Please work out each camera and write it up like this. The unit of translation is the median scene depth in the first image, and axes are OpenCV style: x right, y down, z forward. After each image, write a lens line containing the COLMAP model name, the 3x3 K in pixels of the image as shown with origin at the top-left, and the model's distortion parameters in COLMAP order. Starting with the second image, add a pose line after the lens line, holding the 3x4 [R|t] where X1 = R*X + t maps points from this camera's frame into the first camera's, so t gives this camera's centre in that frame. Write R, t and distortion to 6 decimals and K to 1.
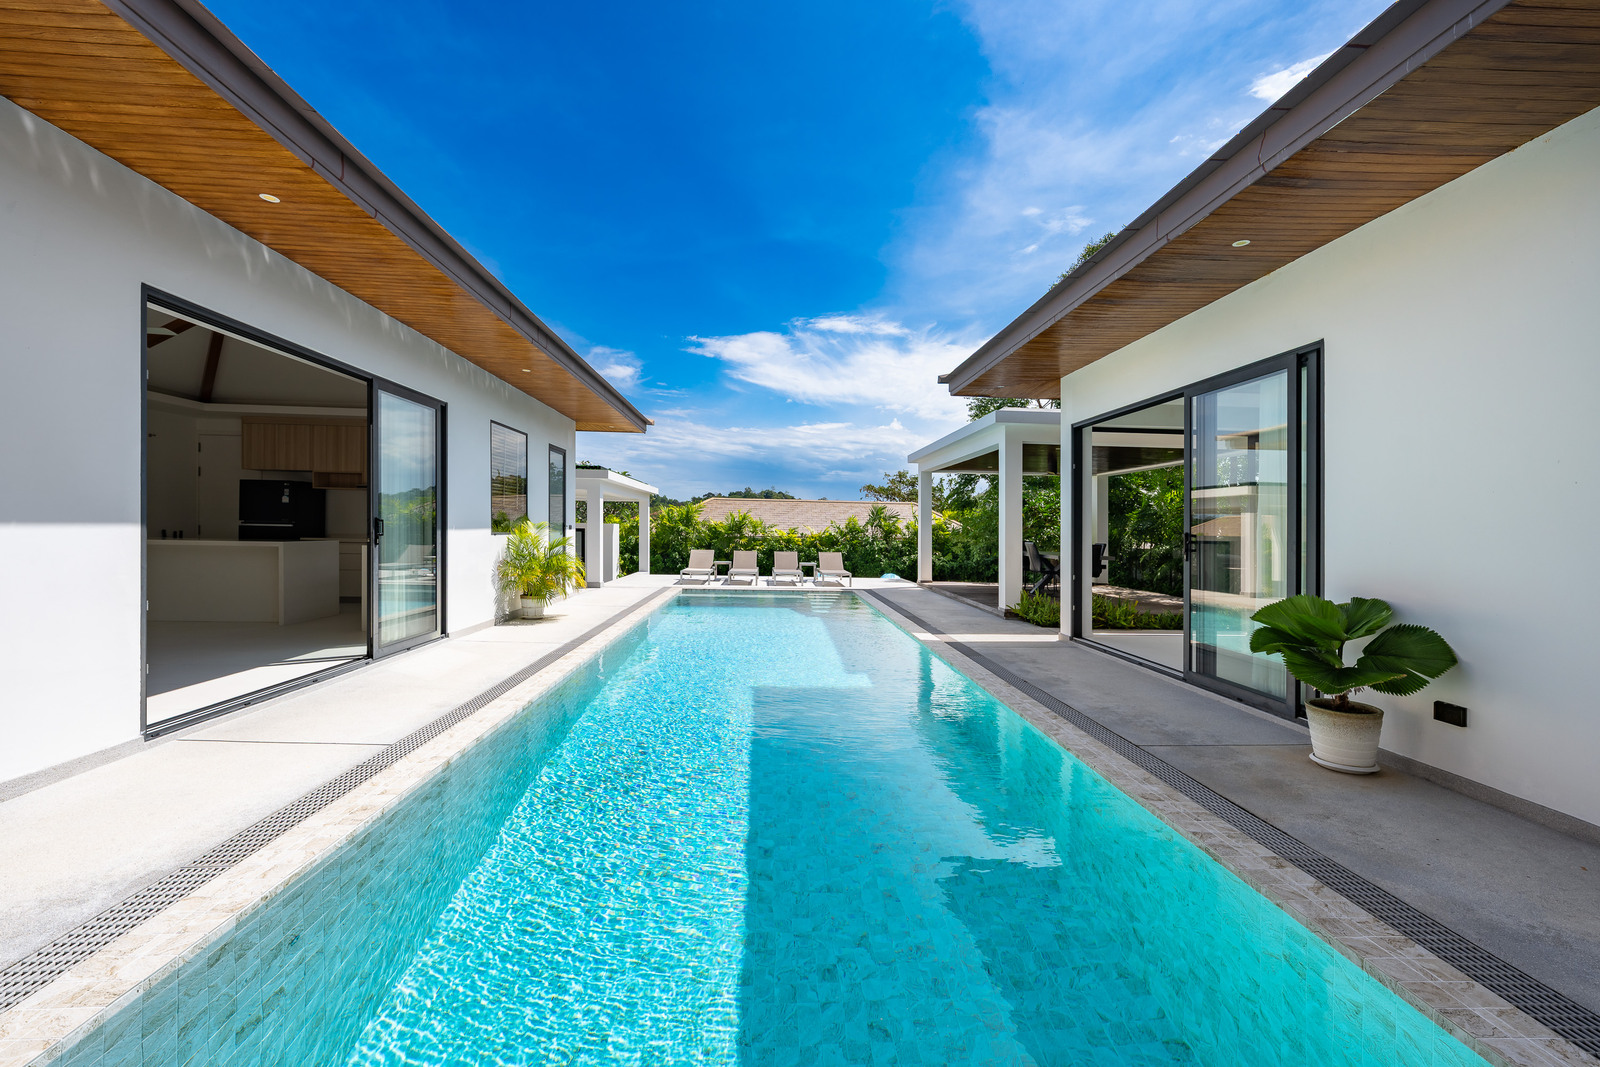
lens RADIAL K [[660.5, 0, 787.0], [0, 660.5, 516.9], [0, 0, 1]] dist [0.012037, -0.000527]
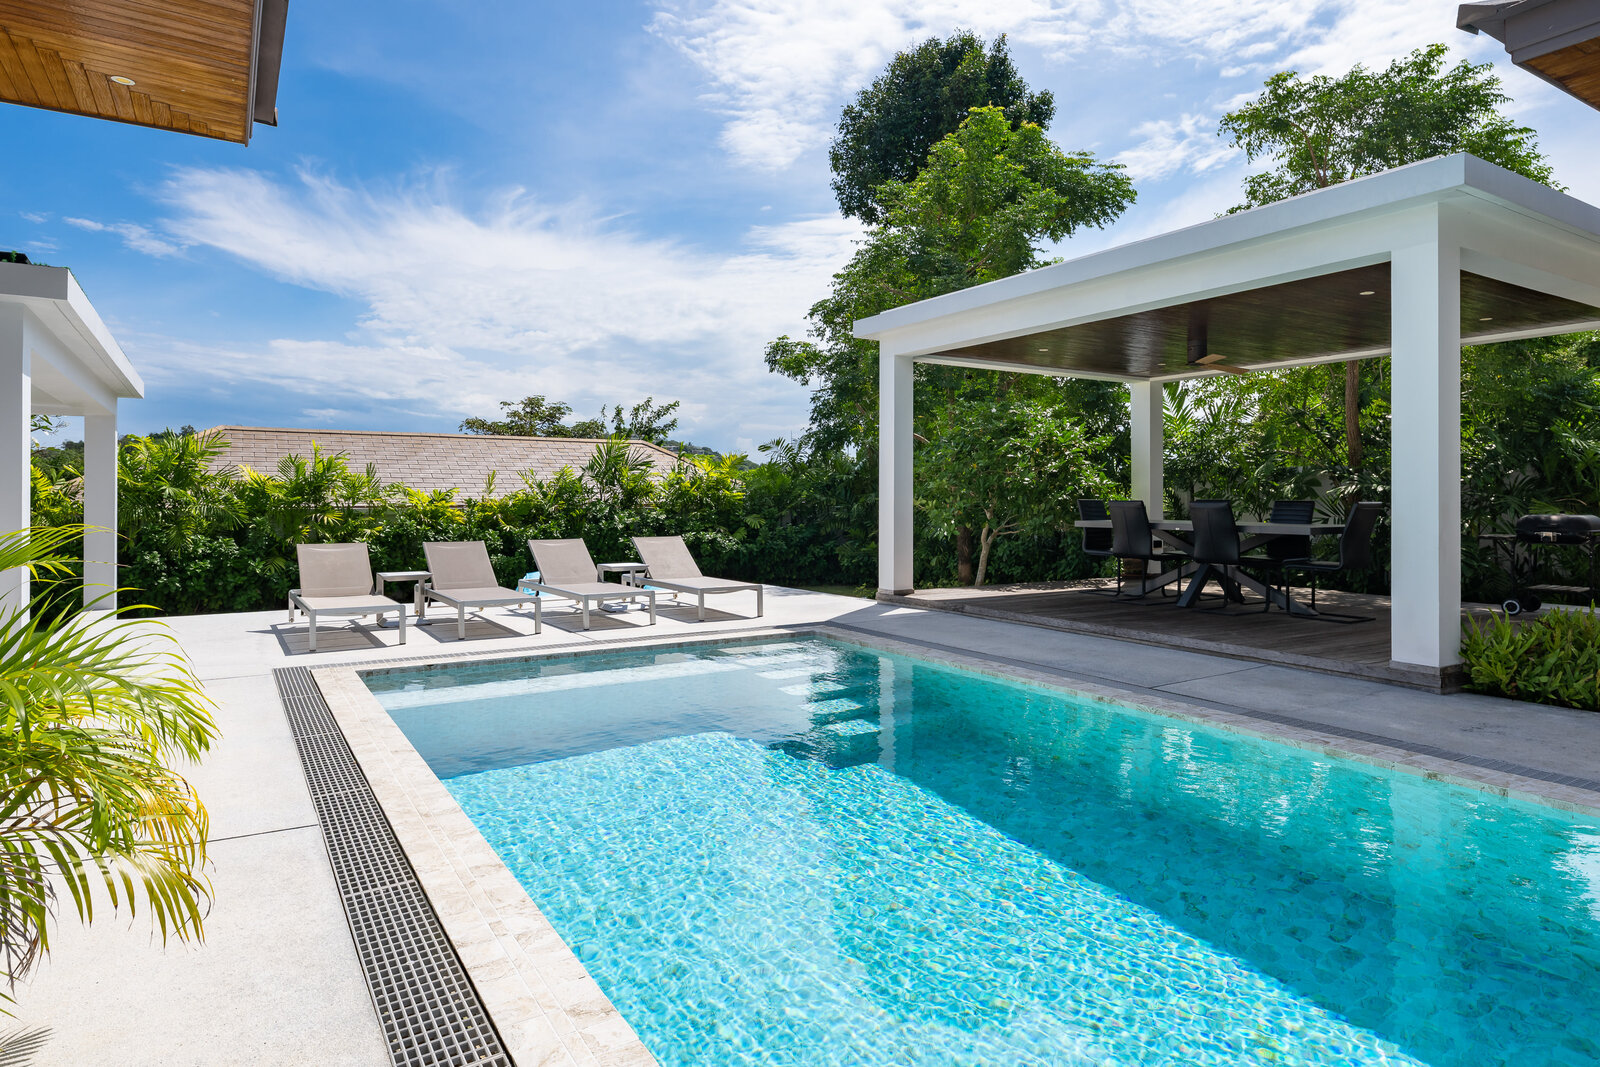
lens RADIAL K [[953.7, 0, 802.6], [0, 953.7, 532.8], [0, 0, 1]] dist [-0.005878, -0.000764]
pose [[0.867422, -0.038537, 0.496079, -0.117491], [0.007818, 0.997929, 0.063852, 0.008261], [-0.497512, -0.051509, 0.865926, 0.285886]]
